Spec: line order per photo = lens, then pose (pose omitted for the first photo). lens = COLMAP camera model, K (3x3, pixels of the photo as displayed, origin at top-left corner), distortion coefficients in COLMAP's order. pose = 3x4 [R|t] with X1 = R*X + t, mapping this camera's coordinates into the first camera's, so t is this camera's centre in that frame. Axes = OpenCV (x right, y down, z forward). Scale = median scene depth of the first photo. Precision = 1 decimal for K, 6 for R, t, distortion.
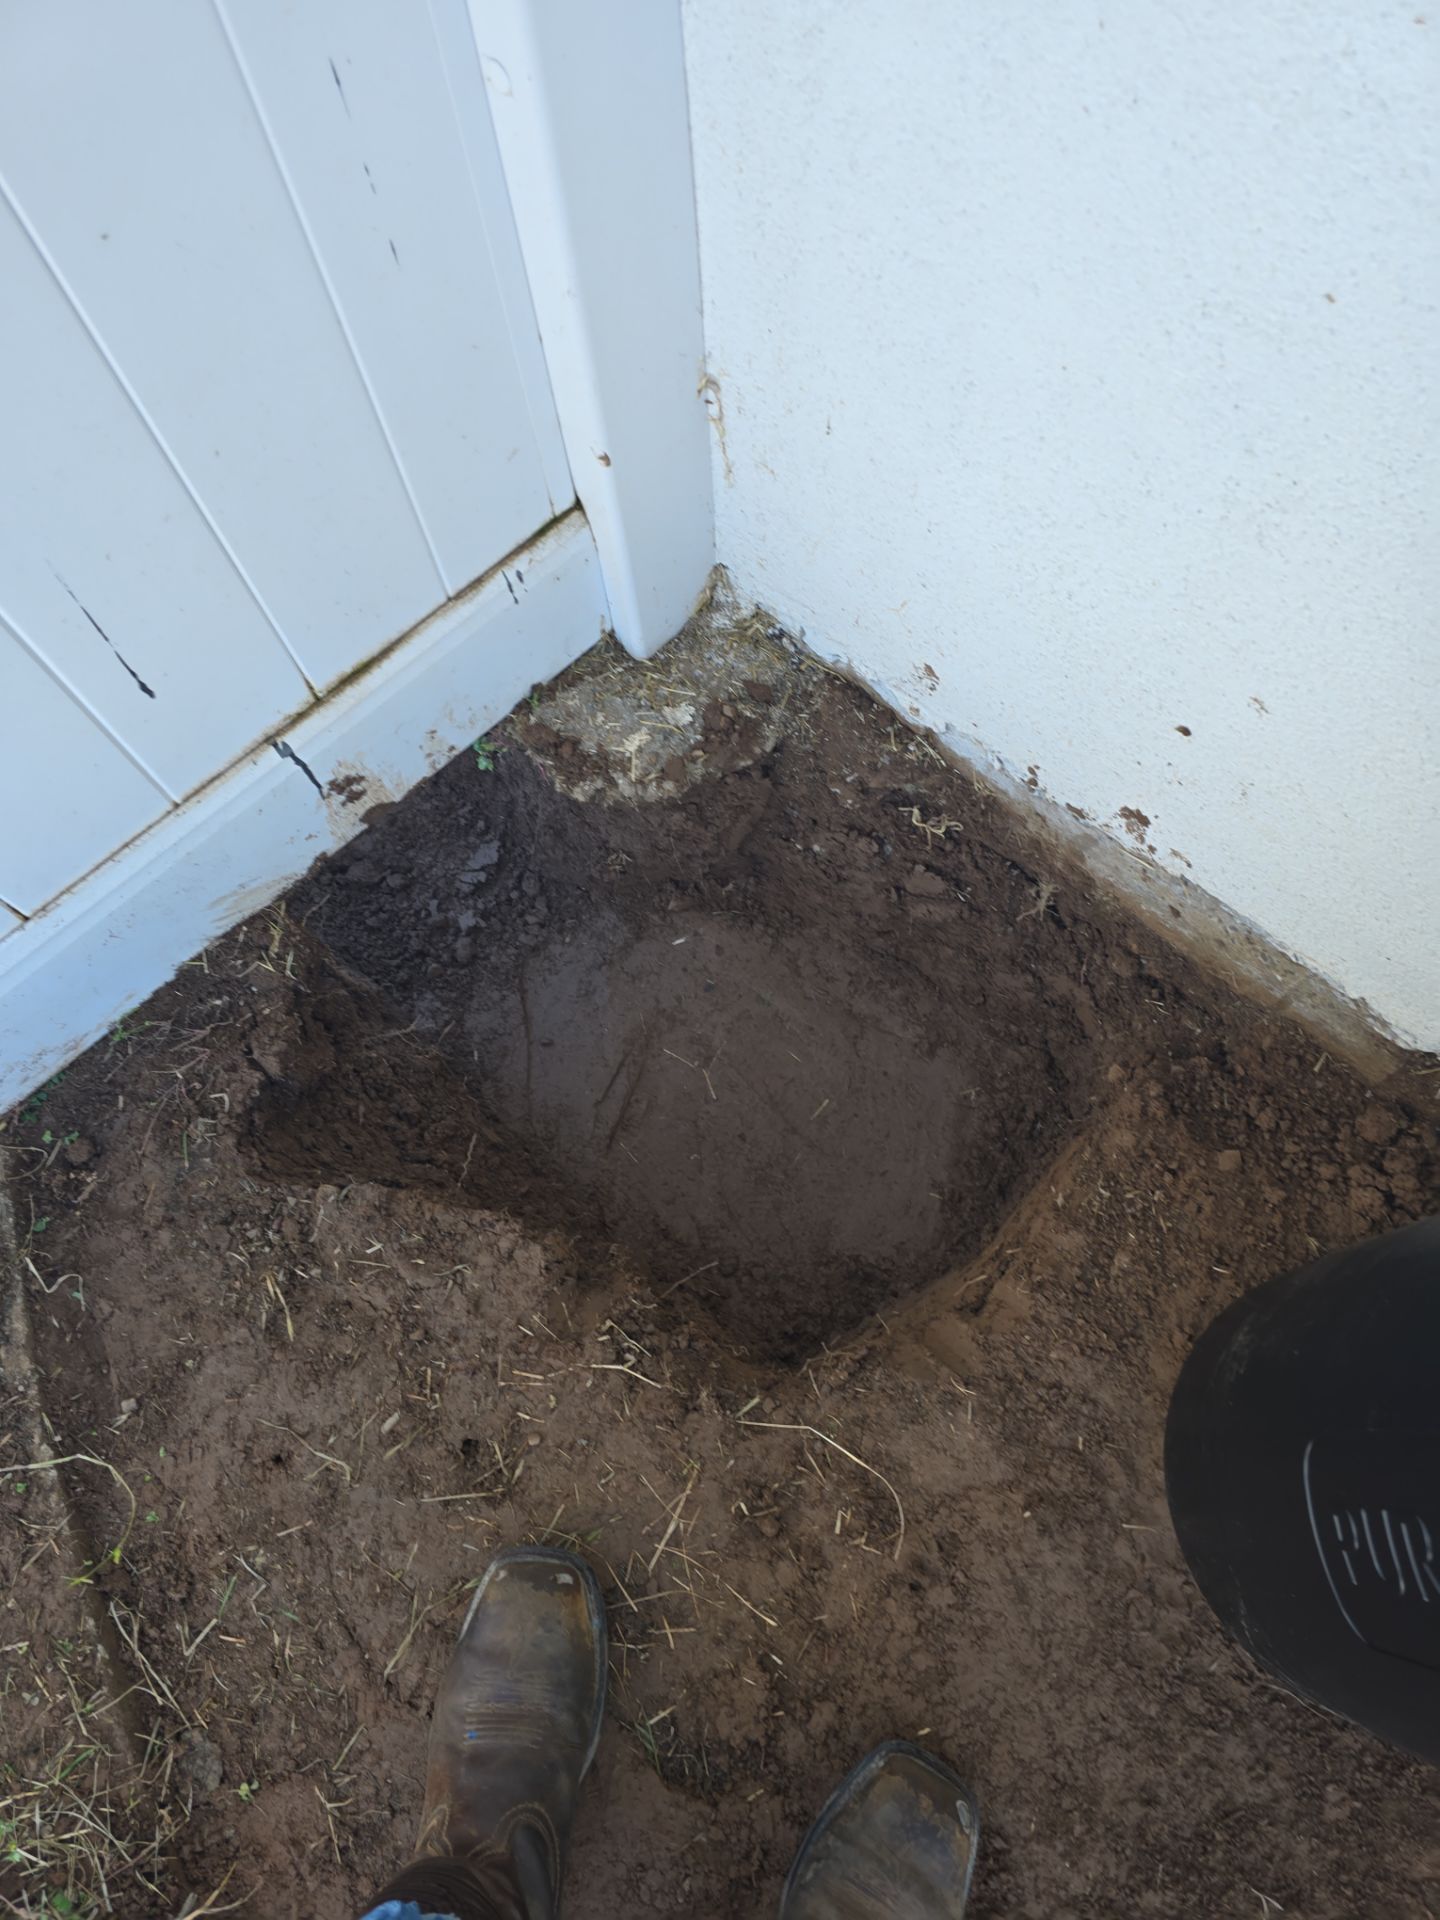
lens RADIAL K [[1259.4, 0, 720.0], [0, 1259.4, 960.0], [0, 0, 1]] dist [0.070667, -0.072784]
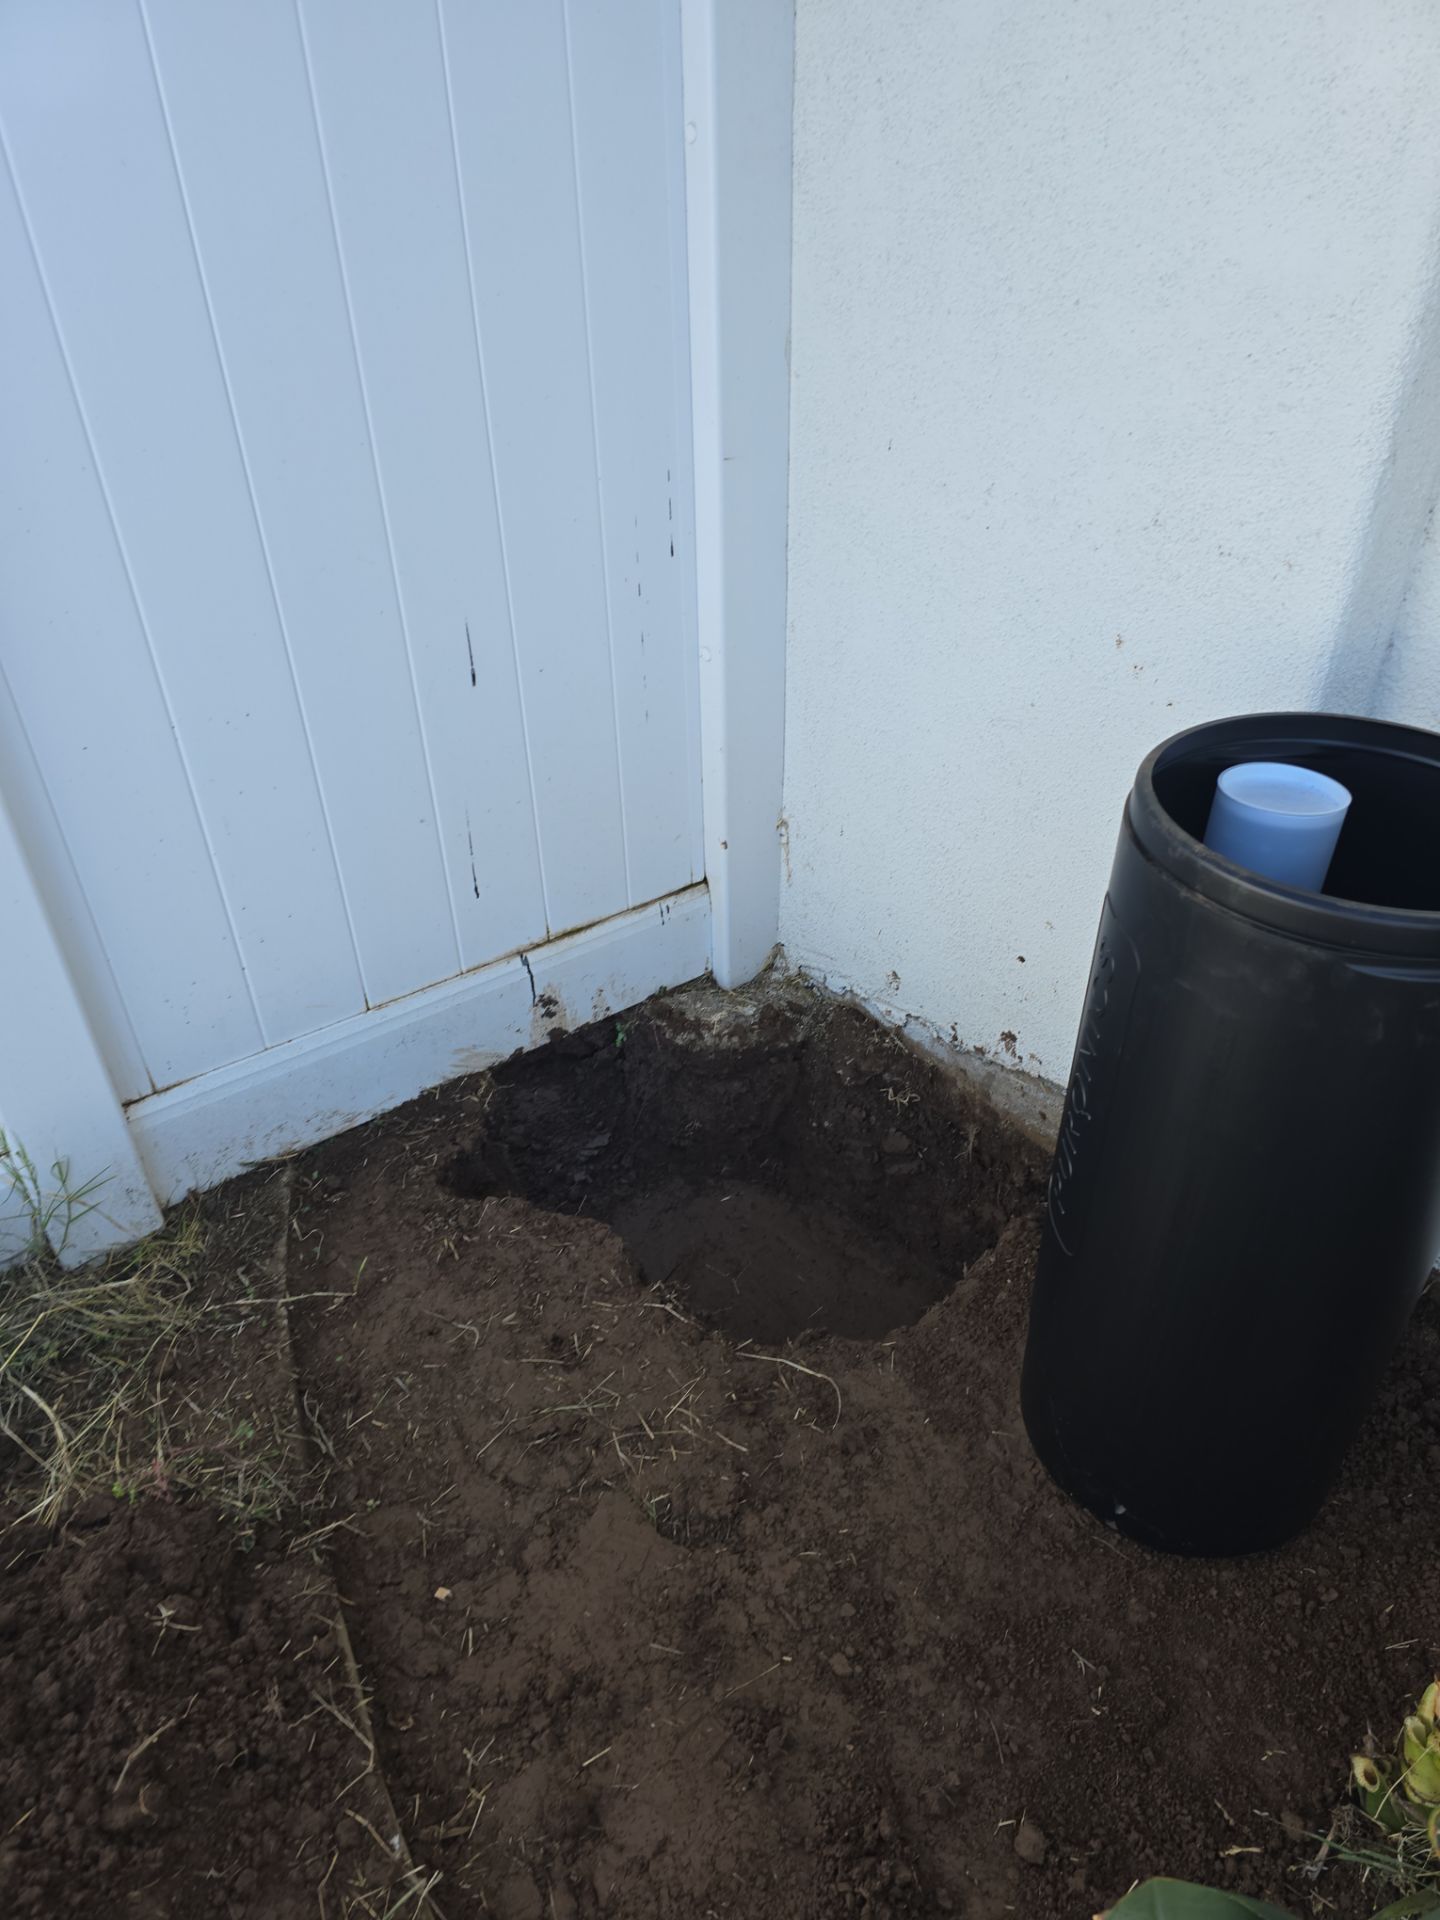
lens RADIAL K [[1259.4, 0, 720.0], [0, 1259.4, 960.0], [0, 0, 1]] dist [0.070667, -0.072784]
pose [[0.992361, 0.096136, -0.077313, 0.065350], [-0.122858, 0.826998, -0.548617, 0.789319], [0.011196, 0.553925, 0.832491, -0.479567]]
